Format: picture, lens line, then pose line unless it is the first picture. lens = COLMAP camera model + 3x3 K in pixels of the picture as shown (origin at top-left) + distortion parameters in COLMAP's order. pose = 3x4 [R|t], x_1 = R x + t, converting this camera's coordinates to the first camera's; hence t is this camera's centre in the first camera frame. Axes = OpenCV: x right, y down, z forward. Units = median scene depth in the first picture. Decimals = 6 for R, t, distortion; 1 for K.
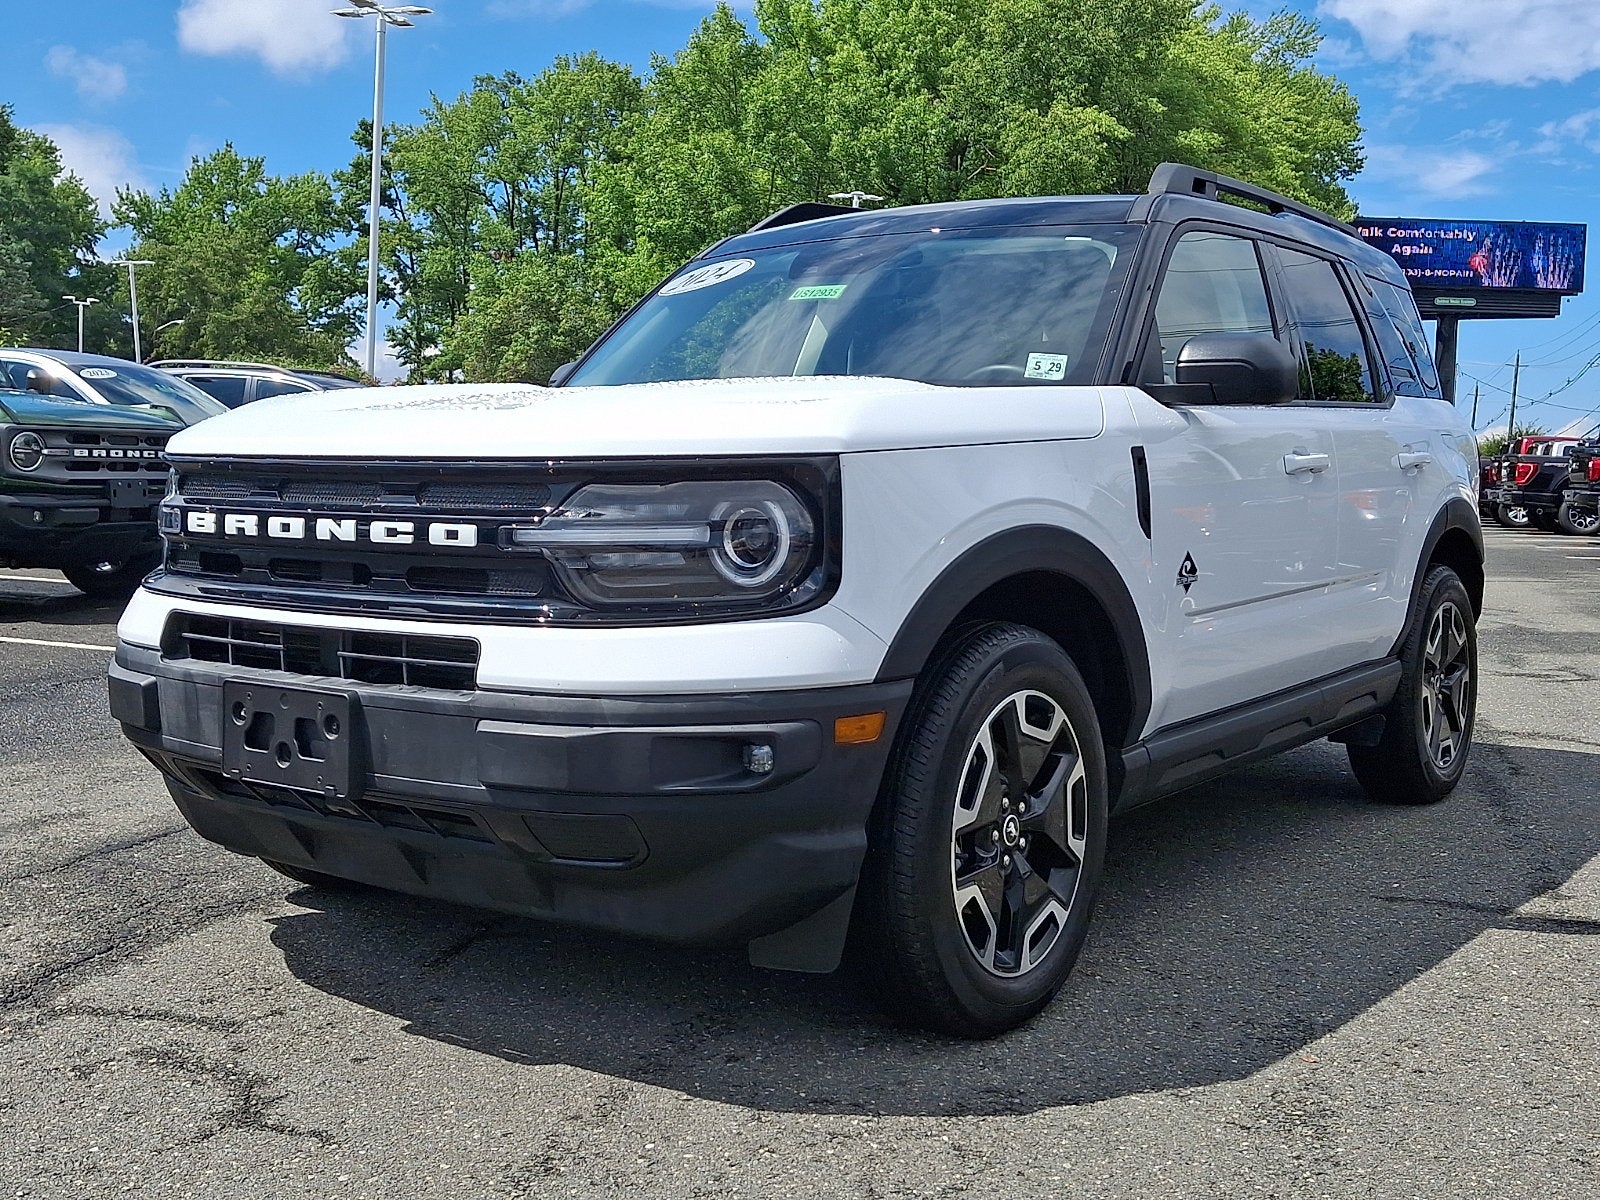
lens RADIAL K [[1606.3, 0, 800.0], [0, 1606.3, 600.0], [0, 0, 1]] dist [0.132774, -0.271139]
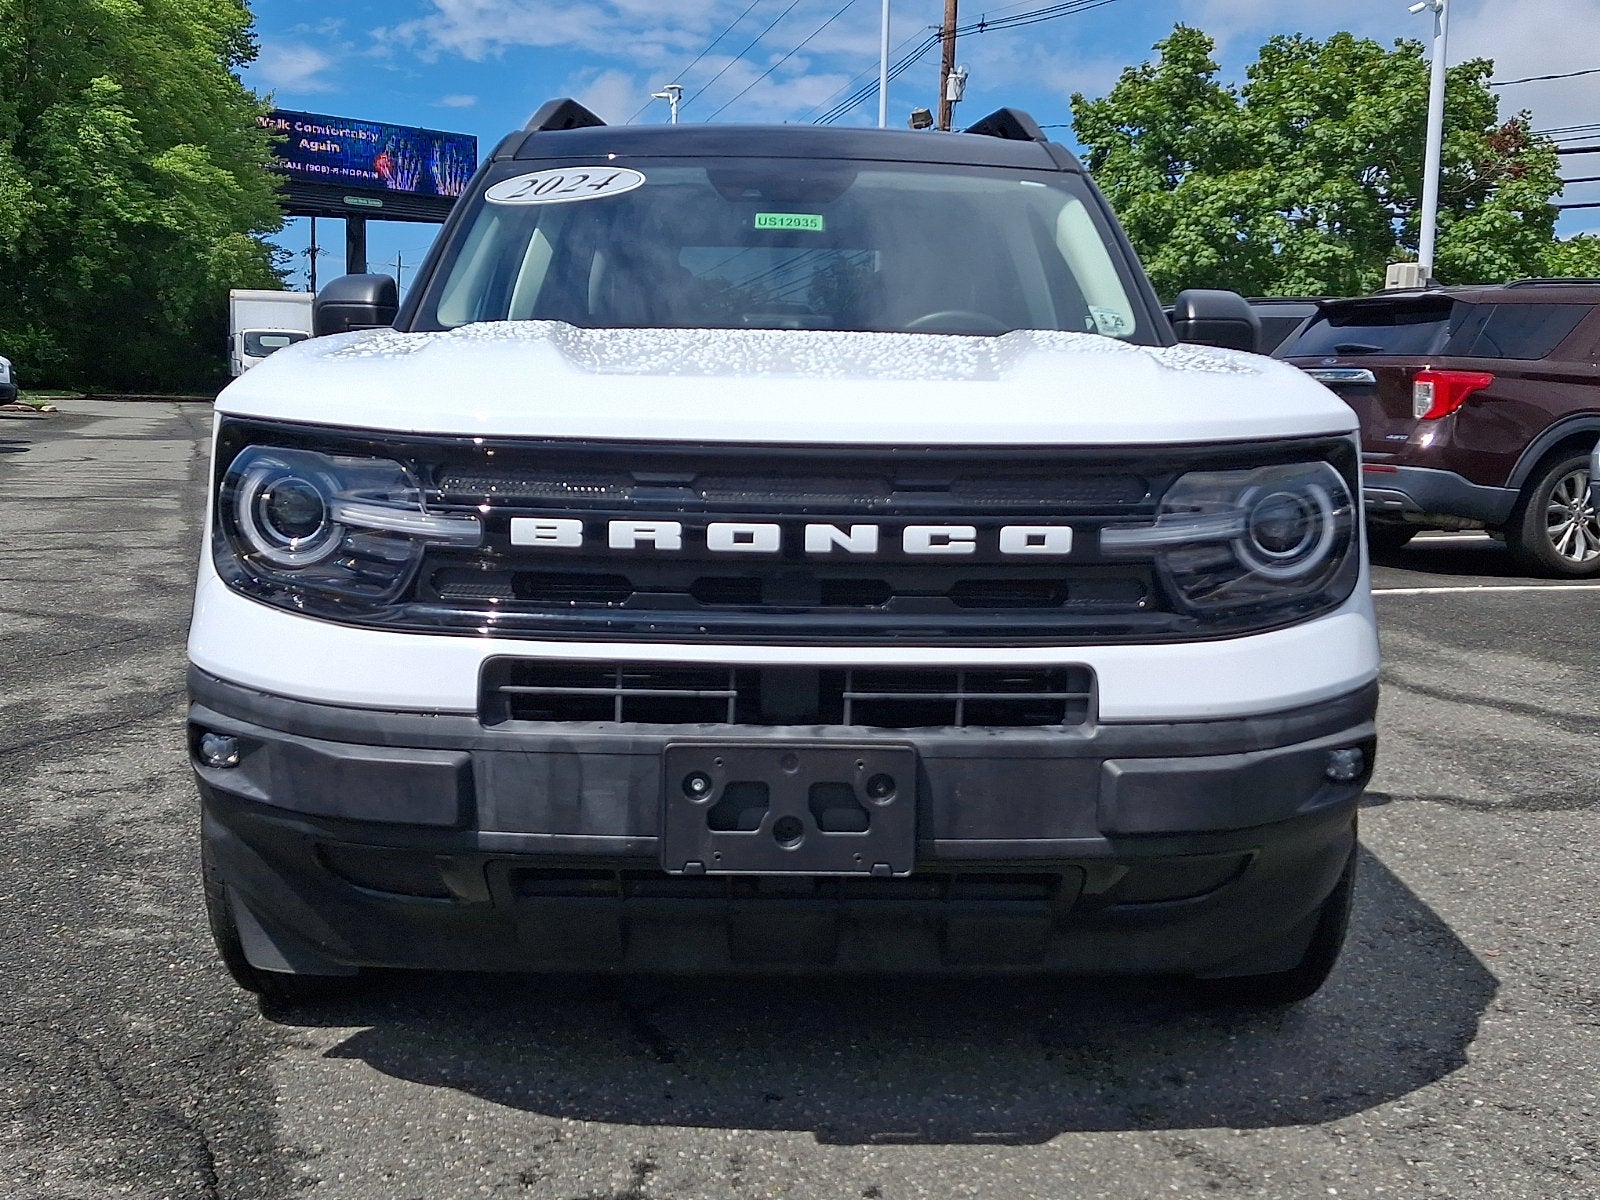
lens RADIAL K [[1606.3, 0, 800.0], [0, 1606.3, 600.0], [0, 0, 1]] dist [0.132774, -0.271139]
pose [[0.810655, -0.077150, 0.580419, -0.745795], [0.040346, 0.996285, 0.076078, -0.072814], [-0.584132, -0.038255, 0.810757, 0.380743]]
